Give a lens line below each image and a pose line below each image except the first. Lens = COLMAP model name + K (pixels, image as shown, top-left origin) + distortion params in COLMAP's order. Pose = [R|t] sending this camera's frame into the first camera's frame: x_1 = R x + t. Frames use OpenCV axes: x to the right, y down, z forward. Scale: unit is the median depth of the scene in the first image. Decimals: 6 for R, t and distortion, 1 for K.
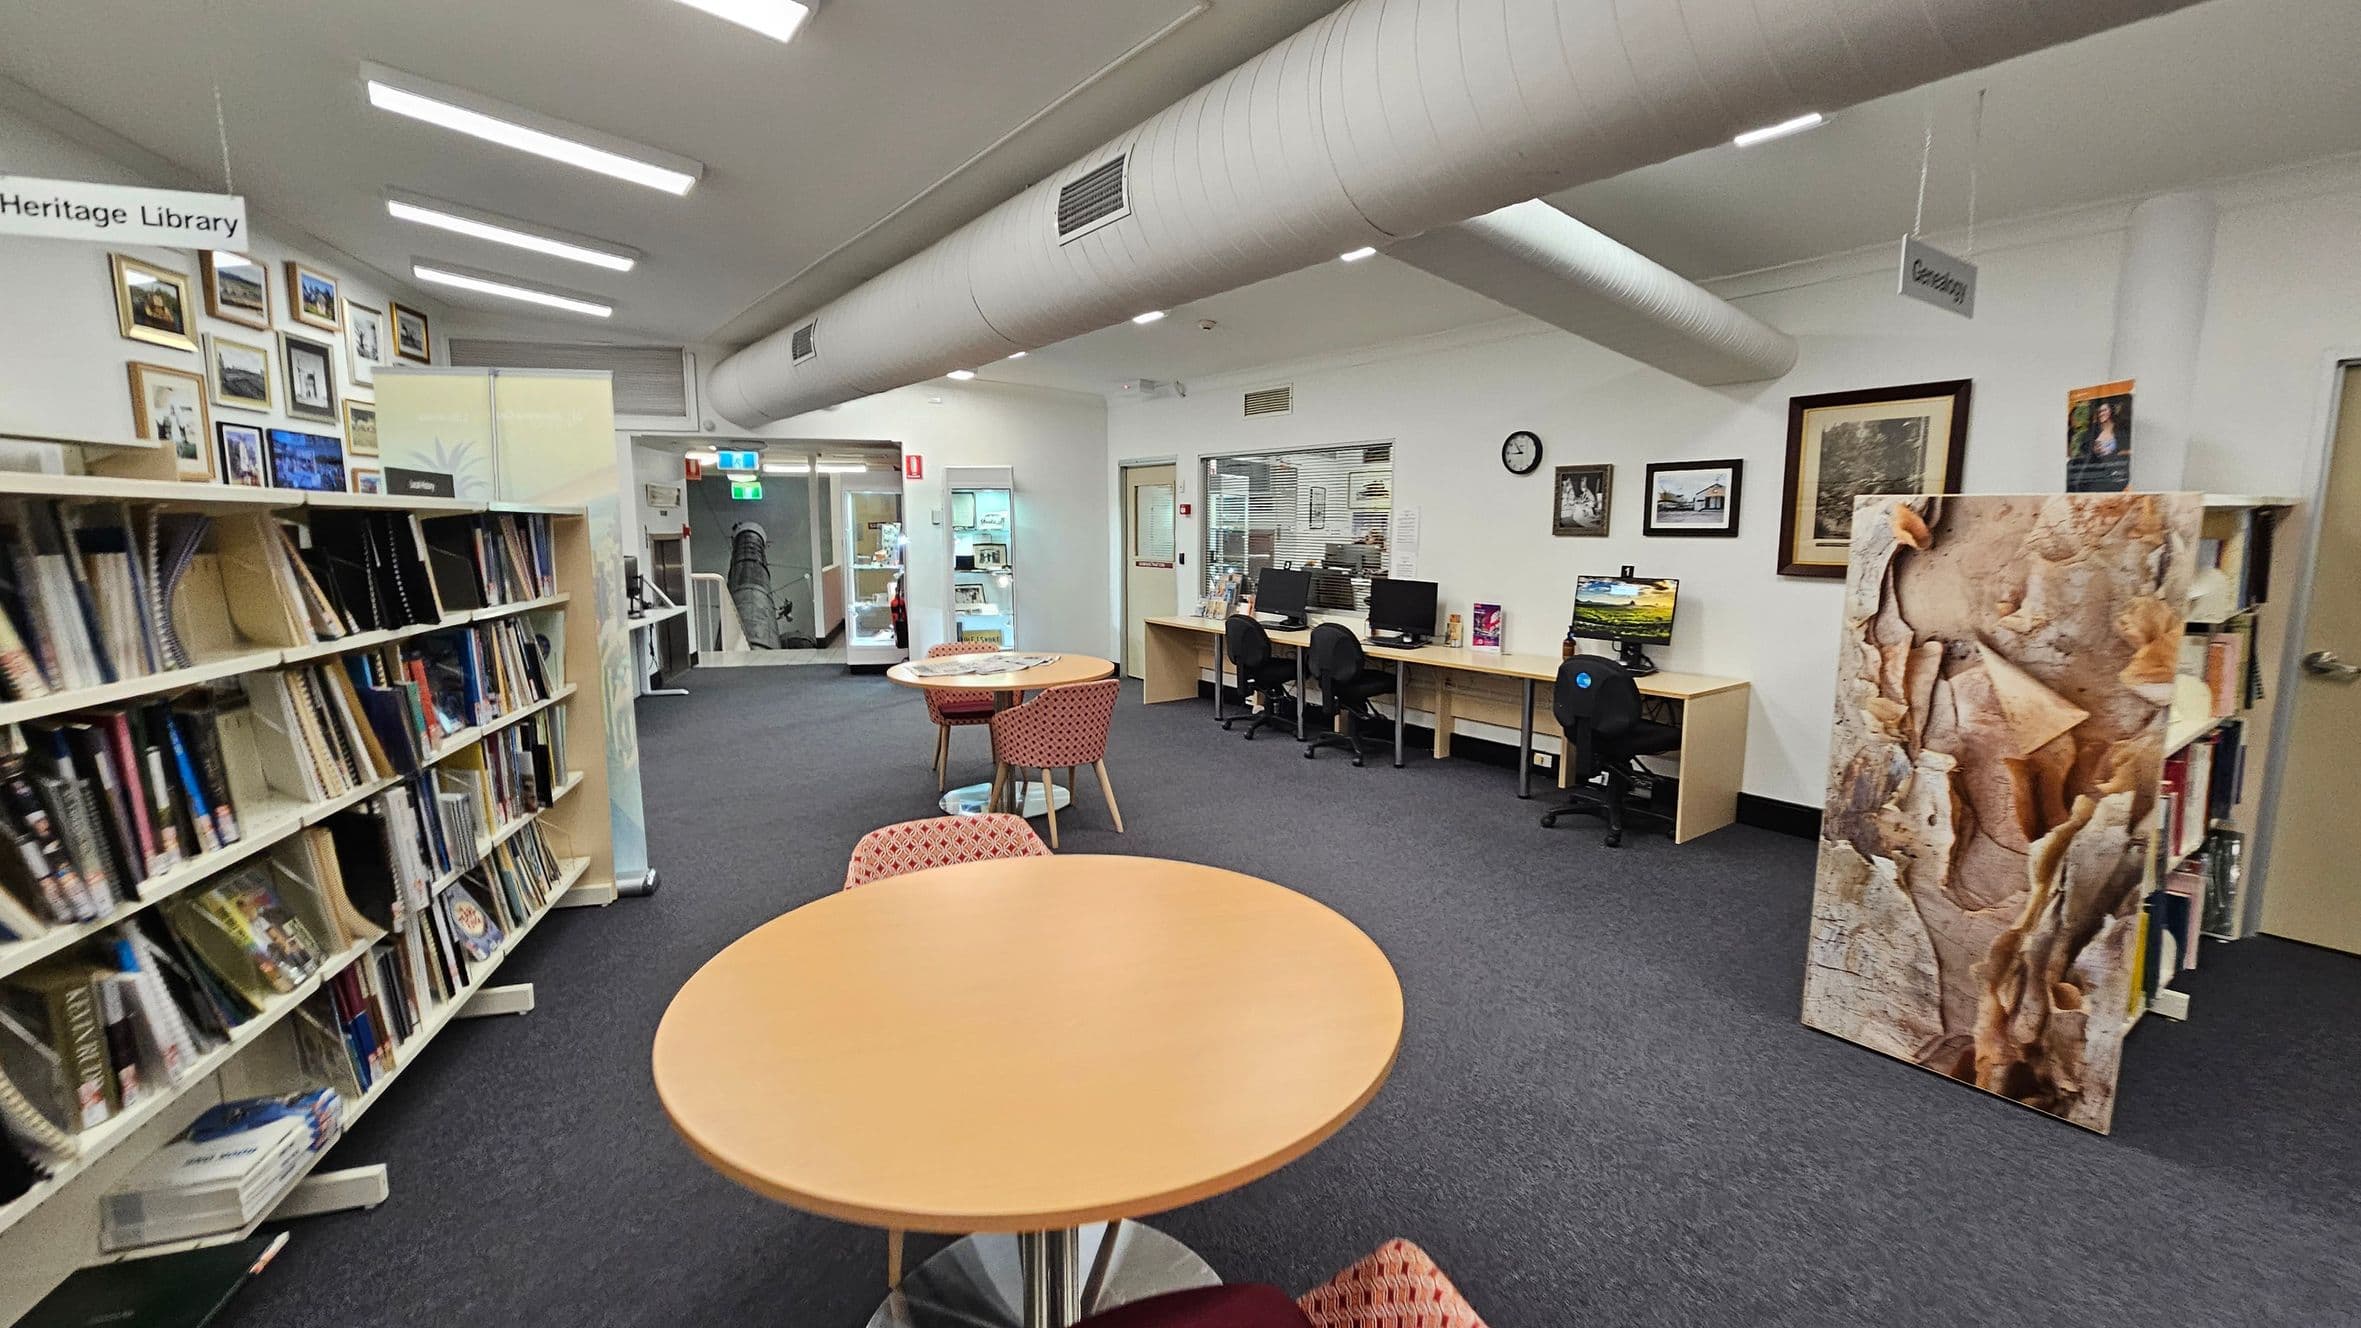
lens RADIAL K [[980.1, 0, 1178.6], [0, 980.1, 656.0], [0, 0, 1]] dist [-0.002851, 0.000660]
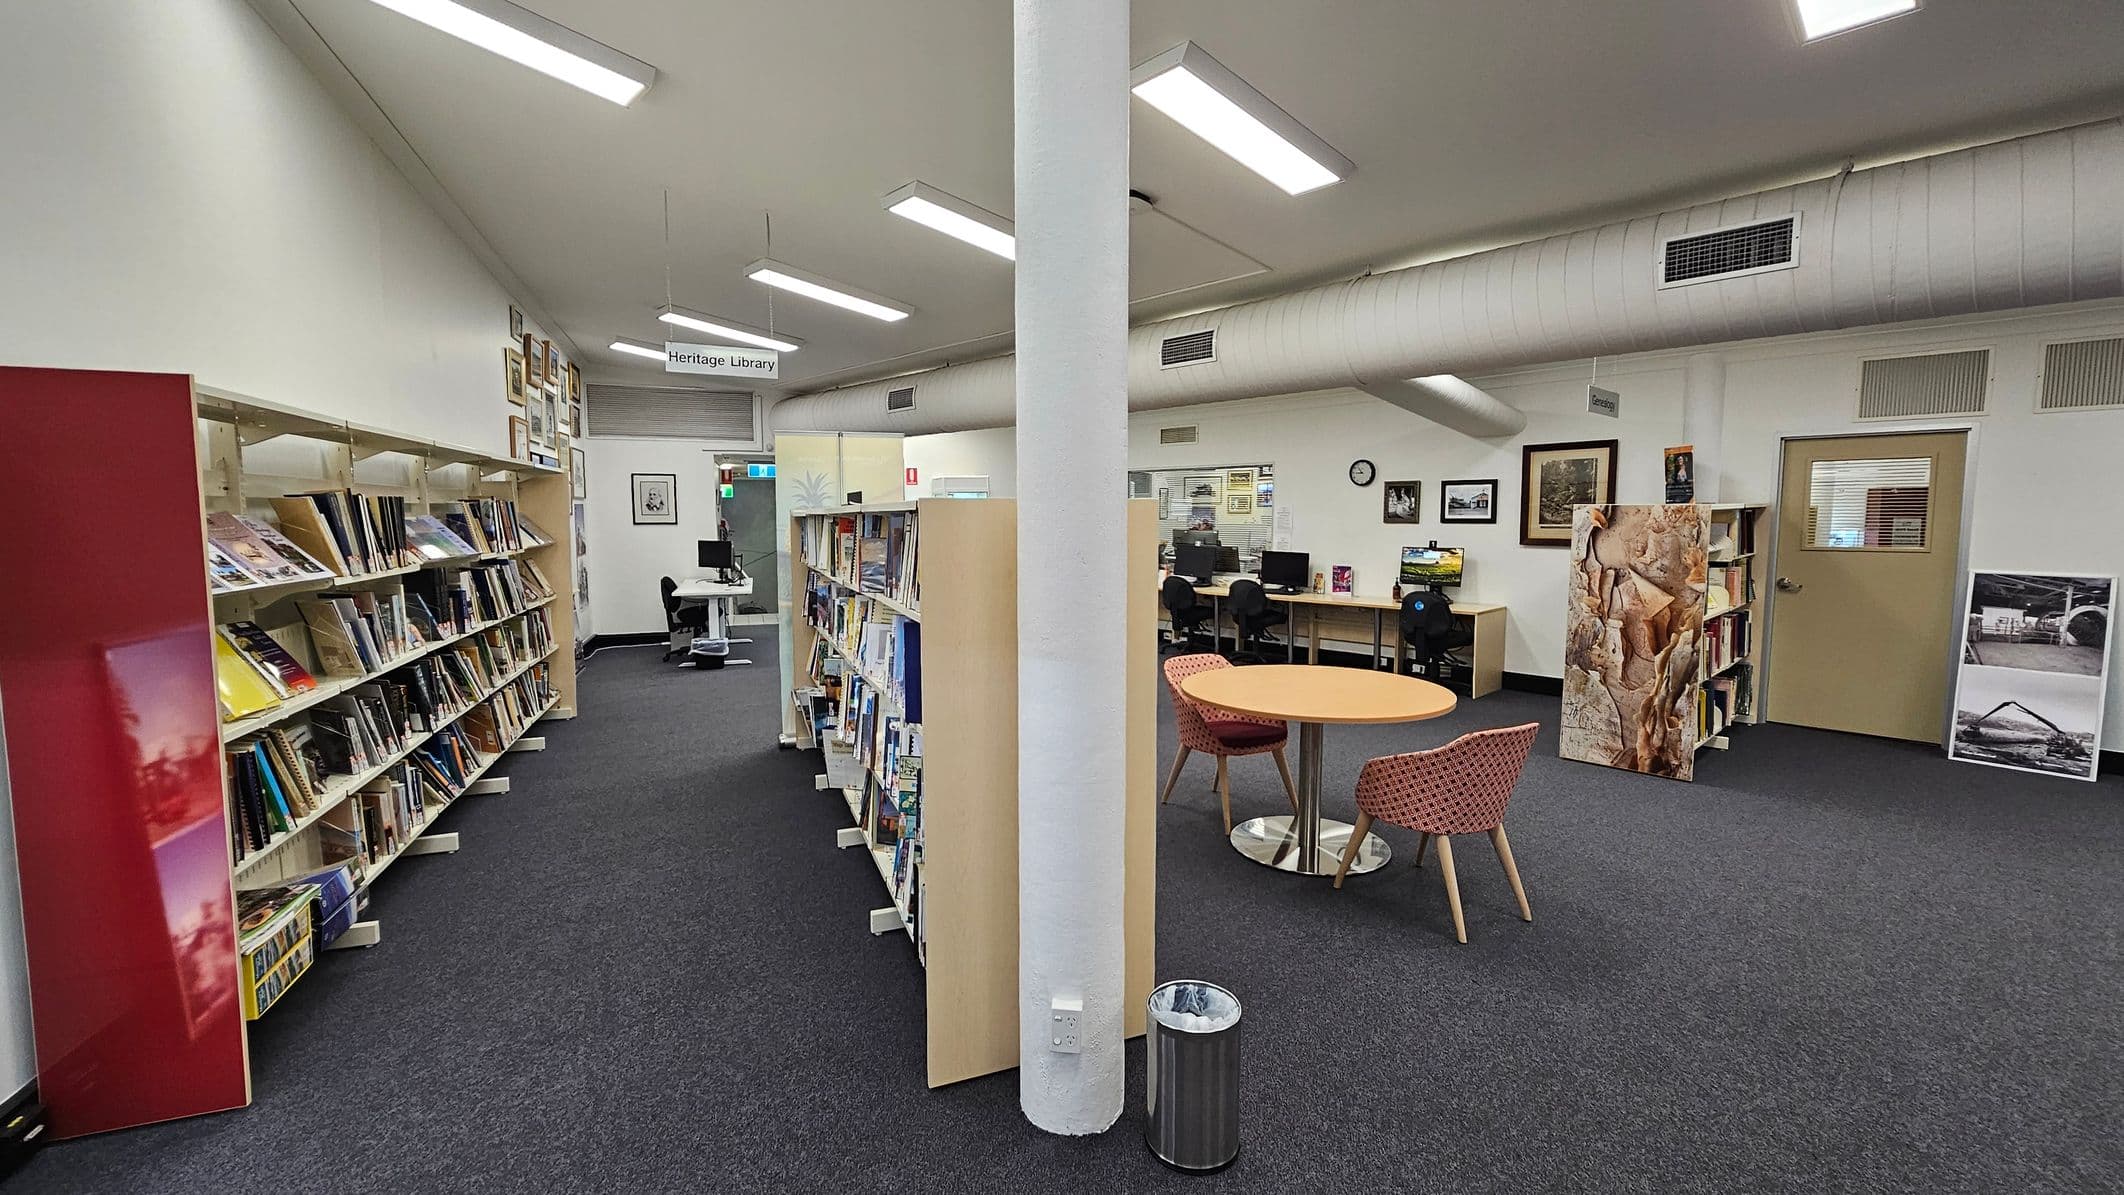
lens RADIAL K [[869.3, 0, 1056.3], [0, 869.3, 588.4], [0, 0, 1]] dist [-0.003707, 0.000551]
pose [[0.994162, -0.013611, 0.107039, -0.341807], [0.018775, 0.998700, -0.047391, 0.047851], [-0.106255, 0.049124, 0.993125, -0.406160]]
